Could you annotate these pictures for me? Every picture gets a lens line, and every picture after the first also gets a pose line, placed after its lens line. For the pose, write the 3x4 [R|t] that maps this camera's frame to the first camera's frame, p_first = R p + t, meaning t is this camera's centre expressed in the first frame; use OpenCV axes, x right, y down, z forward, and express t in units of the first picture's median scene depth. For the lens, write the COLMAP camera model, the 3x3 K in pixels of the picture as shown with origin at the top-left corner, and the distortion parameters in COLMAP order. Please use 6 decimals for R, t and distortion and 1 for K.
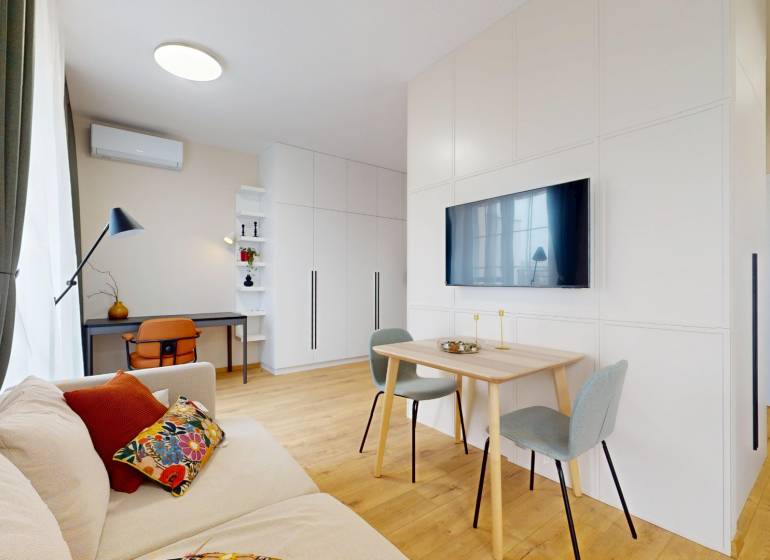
lens RADIAL K [[367.0, 0, 385.0], [0, 367.0, 280.0], [0, 0, 1]] dist [0.000280, -0.000099]
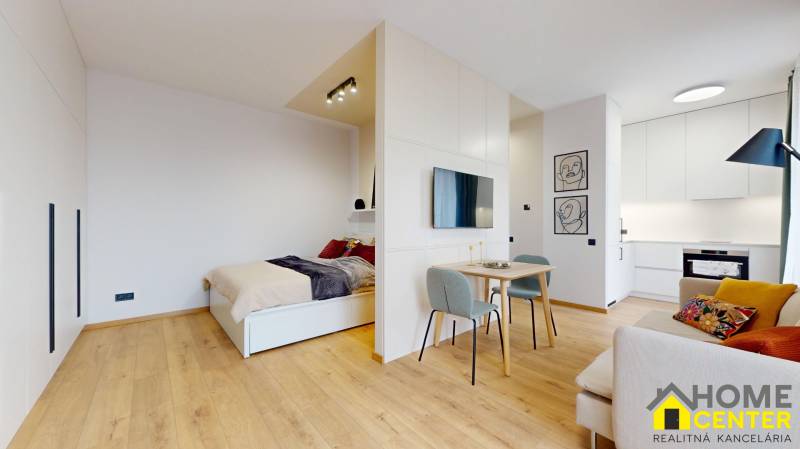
lens RADIAL K [[294.3, 0, 400.0], [0, 294.3, 224.5], [0, 0, 1]] dist [0.000428, 0.000062]
pose [[-0.038703, 0.000165, 0.999251, -0.917149], [-0.003418, 0.999994, -0.000297, 0.003395], [-0.999245, -0.003427, -0.038702, 1.251263]]
